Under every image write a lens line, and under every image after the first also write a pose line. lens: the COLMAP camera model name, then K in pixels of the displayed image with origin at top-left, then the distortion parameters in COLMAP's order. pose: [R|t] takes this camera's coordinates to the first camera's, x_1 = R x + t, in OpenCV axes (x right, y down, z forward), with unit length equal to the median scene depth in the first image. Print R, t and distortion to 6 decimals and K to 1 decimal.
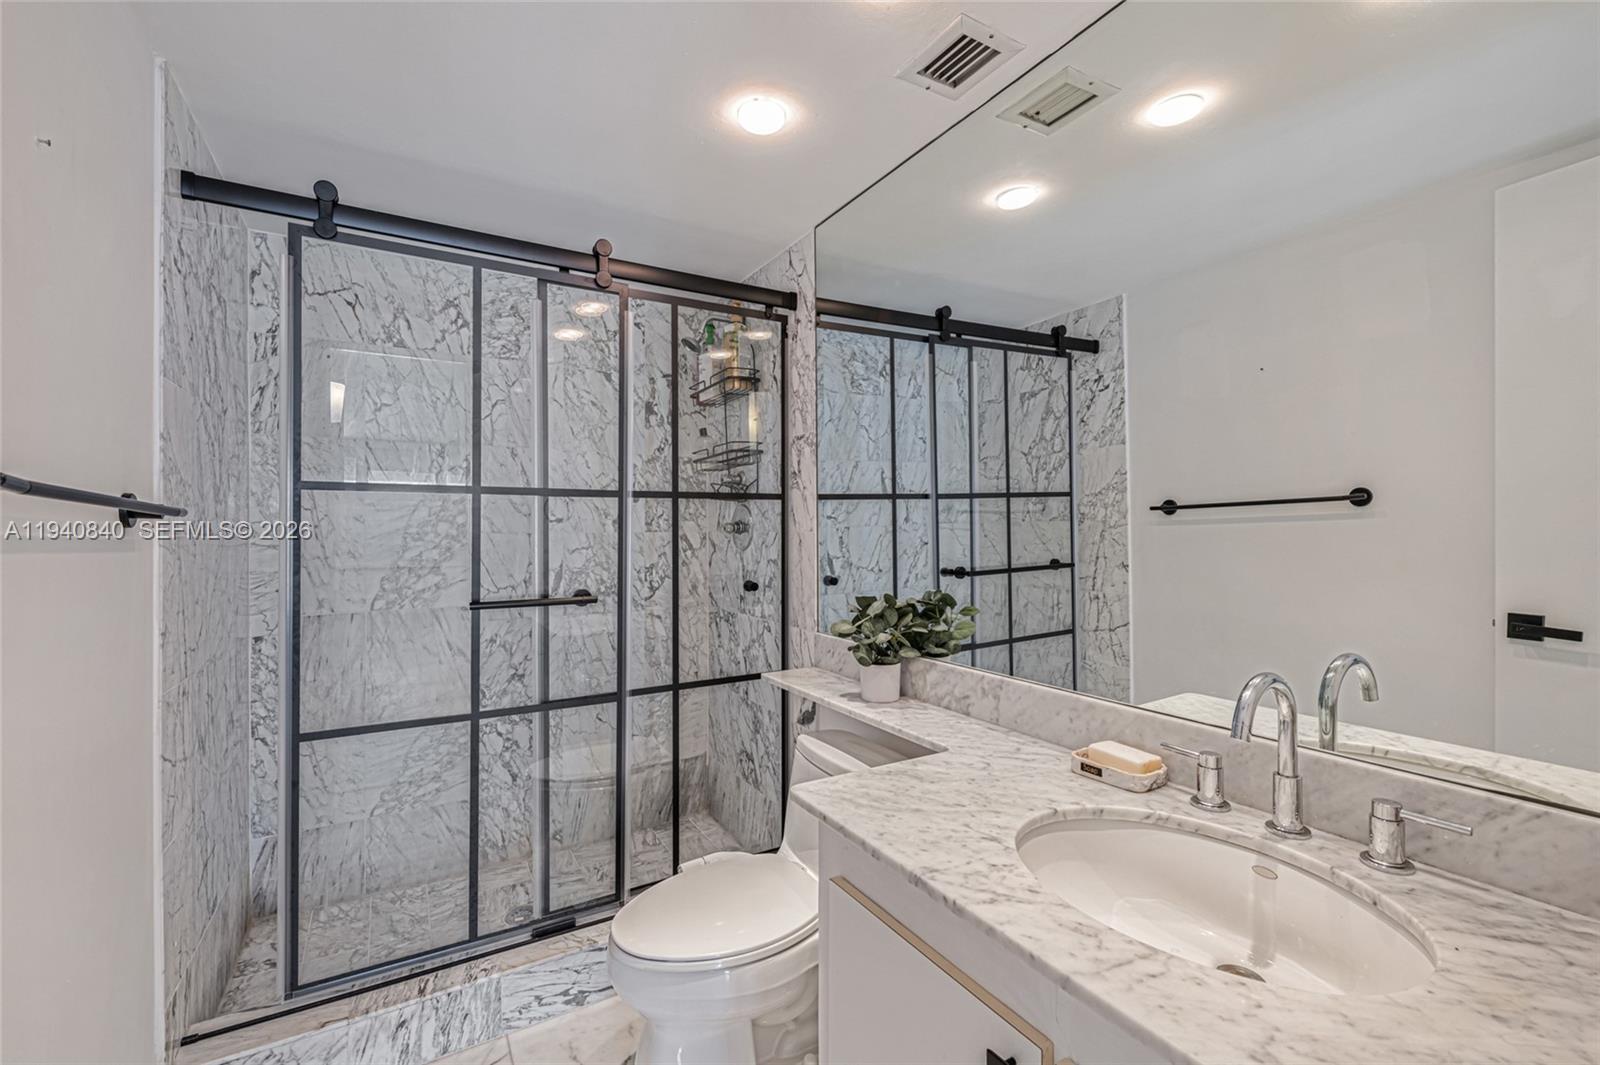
lens RADIAL K [[649.0, 0, 788.7], [0, 649.0, 531.2], [0, 0, 1]] dist [-0.002973, -0.000876]
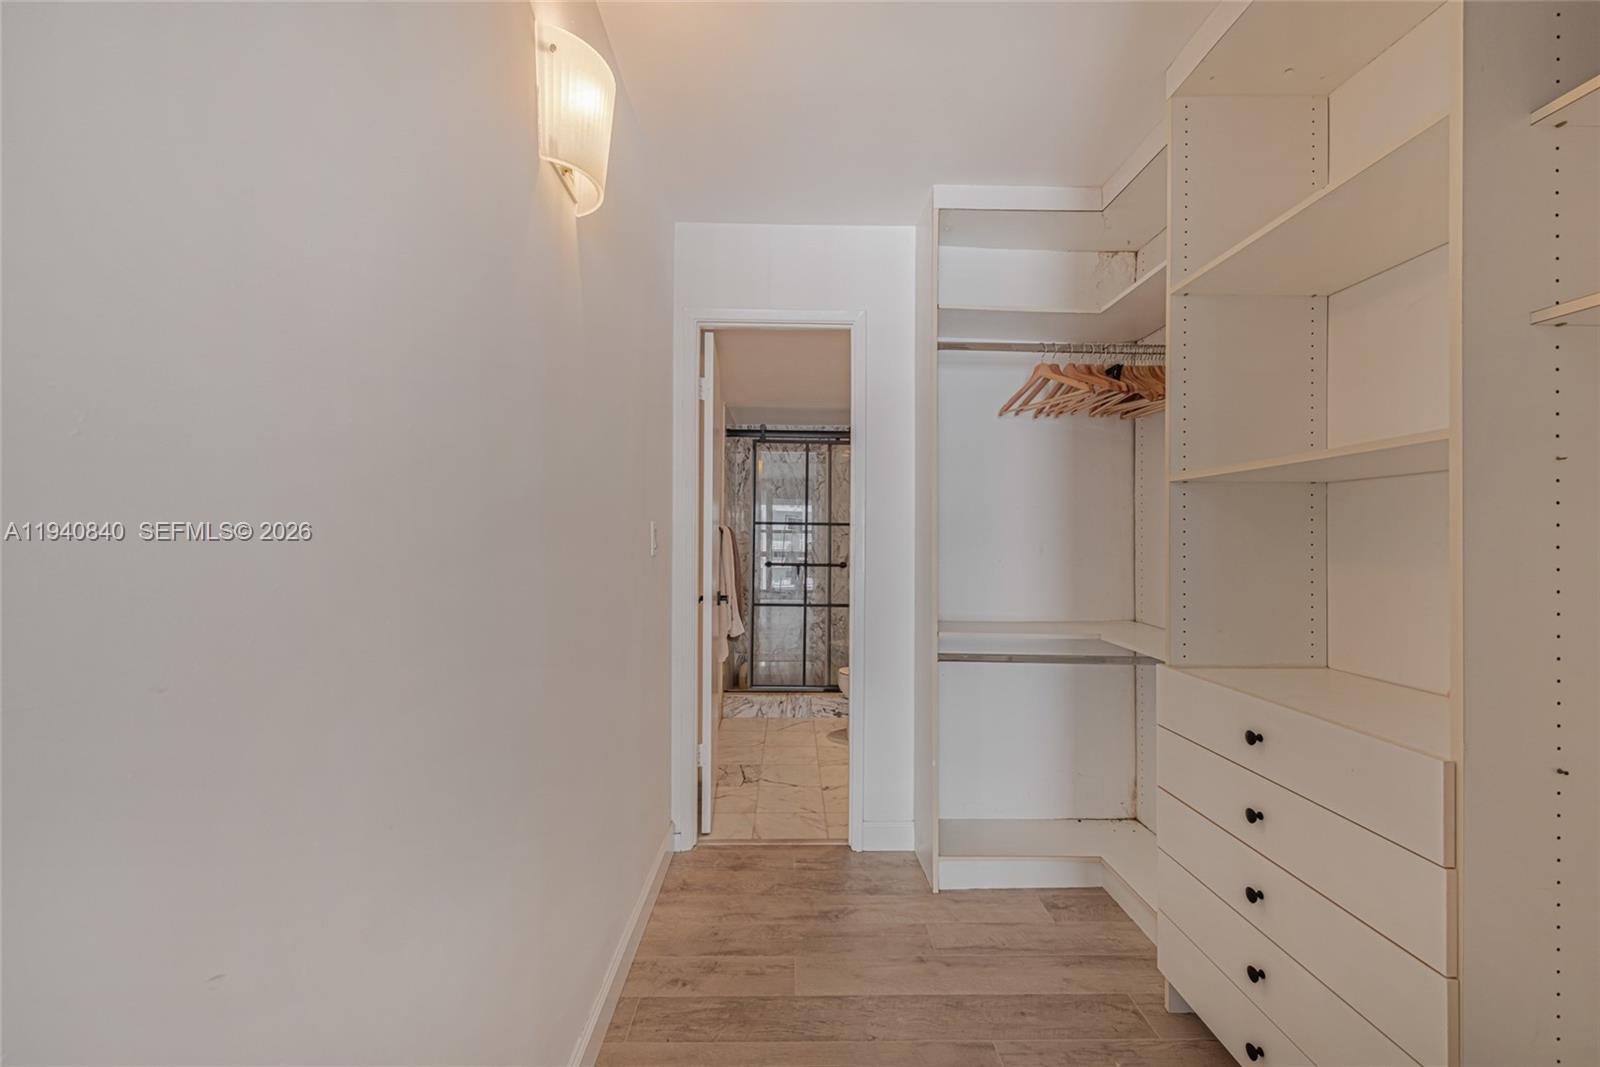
lens RADIAL K [[649.0, 0, 802.2], [0, 649.0, 534.1], [0, 0, 1]] dist [-0.002973, -0.000876]
pose [[0.865357, 0.008145, -0.501089, 0.383648], [-0.010072, 0.999949, -0.001141, -0.007494], [0.501054, 0.006034, 0.865395, -0.606994]]
